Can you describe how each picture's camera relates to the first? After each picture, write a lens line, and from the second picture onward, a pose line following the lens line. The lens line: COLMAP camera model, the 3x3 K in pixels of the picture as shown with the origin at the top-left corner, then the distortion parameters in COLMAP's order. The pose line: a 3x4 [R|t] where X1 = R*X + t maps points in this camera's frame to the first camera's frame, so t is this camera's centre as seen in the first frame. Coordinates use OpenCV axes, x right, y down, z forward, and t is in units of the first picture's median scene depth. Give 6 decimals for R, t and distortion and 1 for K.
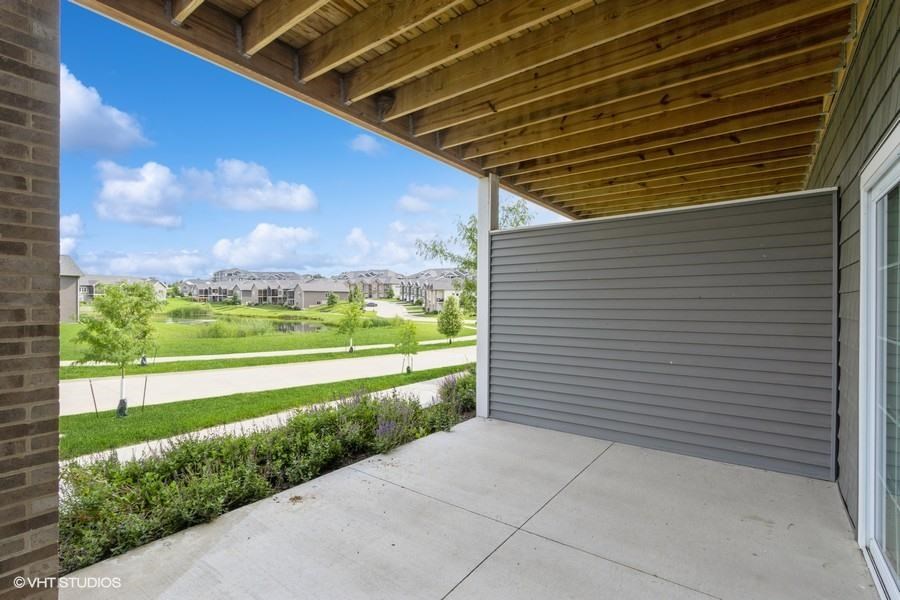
lens RADIAL K [[417.8, 0, 450.0], [0, 417.8, 300.0], [0, 0, 1]] dist [-0.000552, 0.000334]
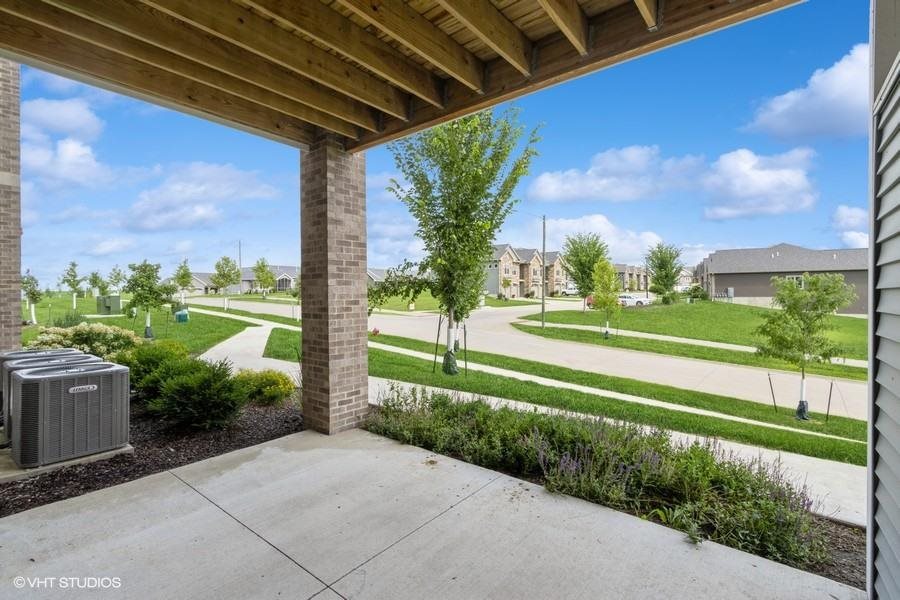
lens RADIAL K [[417.8, 0, 450.0], [0, 417.8, 300.0], [0, 0, 1]] dist [-0.000552, 0.000334]
pose [[-0.036793, 0.005713, -0.999307, 0.761657], [0.006120, 0.999966, 0.005491, 0.007384], [0.999304, -0.005914, -0.036827, 1.026813]]
